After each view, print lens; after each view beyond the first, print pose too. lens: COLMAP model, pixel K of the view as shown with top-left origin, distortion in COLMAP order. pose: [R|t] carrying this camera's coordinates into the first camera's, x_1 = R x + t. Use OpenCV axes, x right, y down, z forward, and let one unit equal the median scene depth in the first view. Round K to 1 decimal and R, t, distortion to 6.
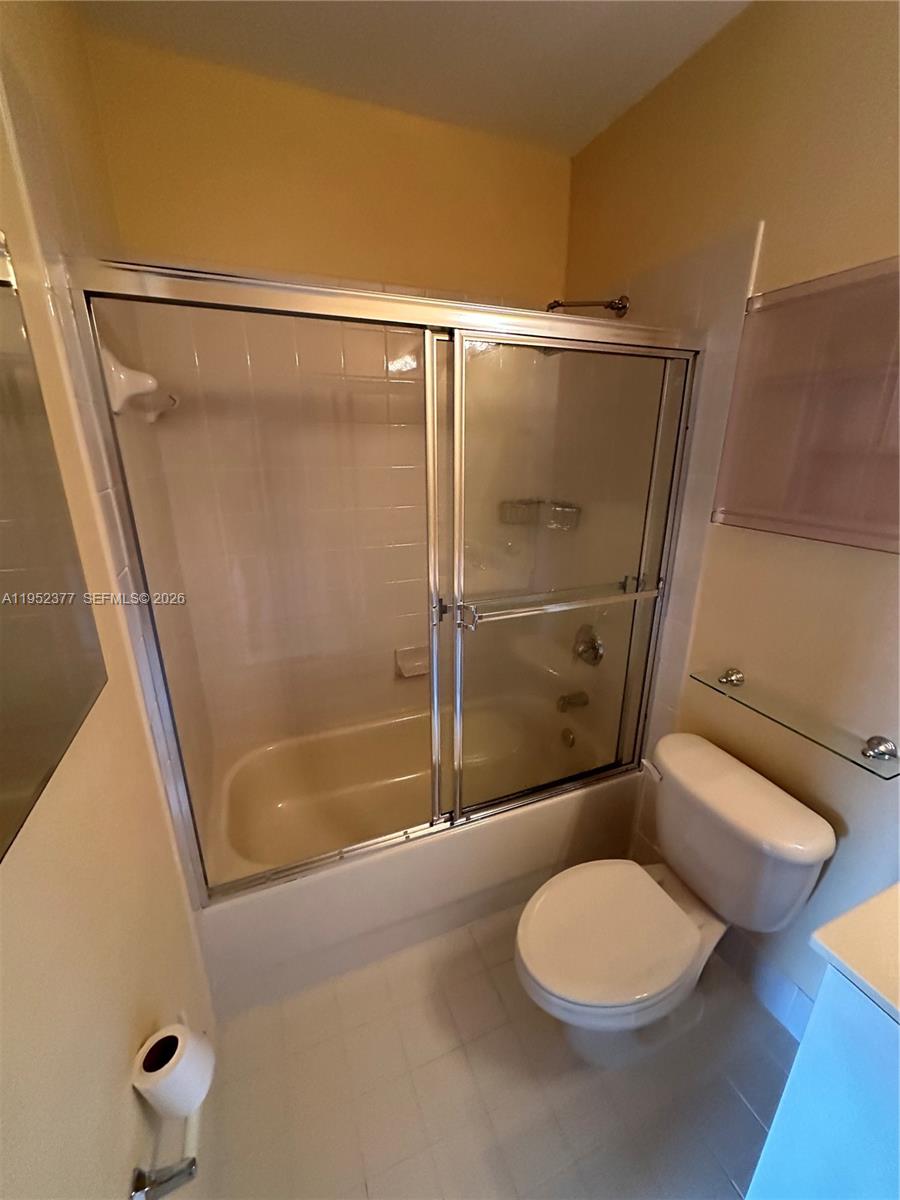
lens RADIAL K [[481.5, 0, 451.7], [0, 481.5, 597.6], [0, 0, 1]] dist [0.000521, 0.000132]
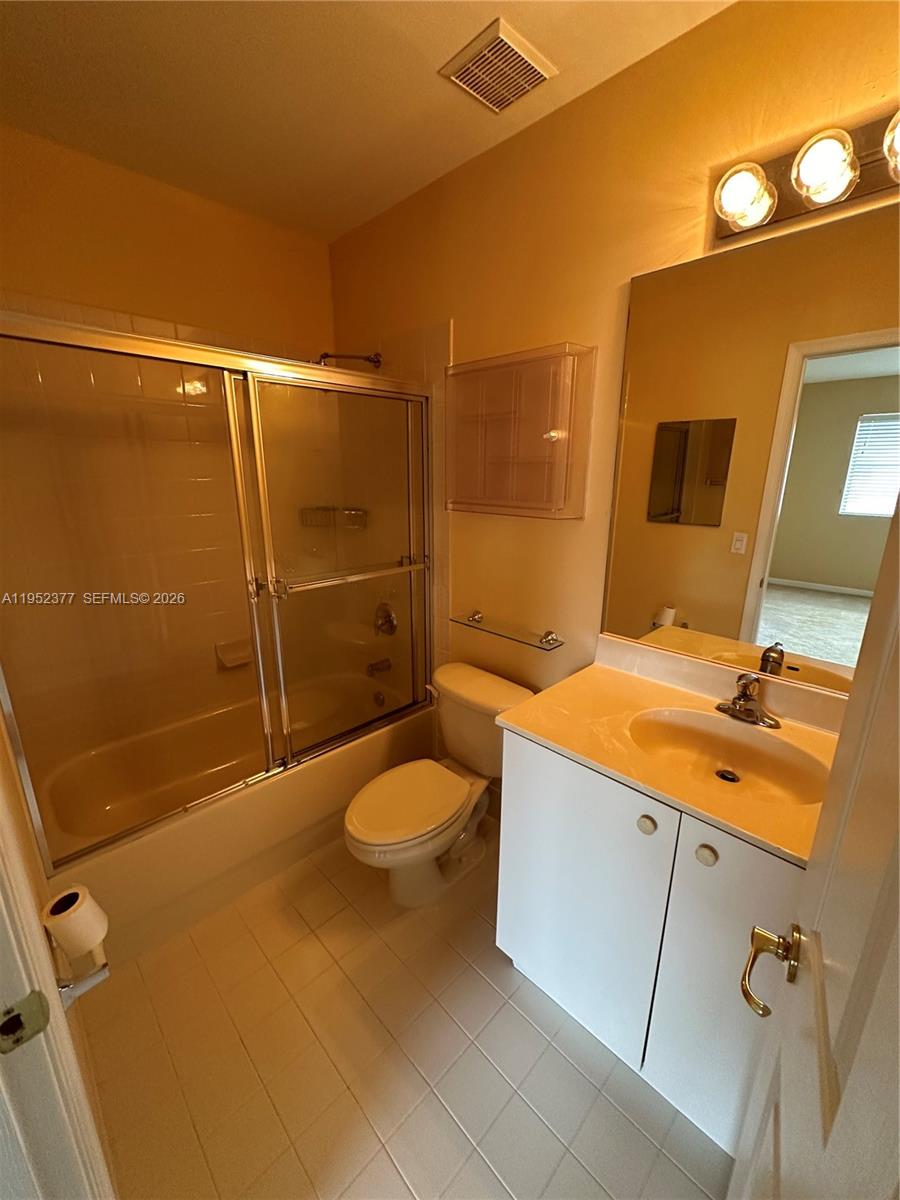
lens RADIAL K [[481.5, 0, 452.5], [0, 481.5, 598.1], [0, 0, 1]] dist [0.000521, 0.000132]
pose [[0.925836, -0.096035, 0.365521, -0.011666], [0.115040, 0.992892, -0.030522, 0.132414], [-0.359991, 0.070308, 0.930303, -0.307085]]
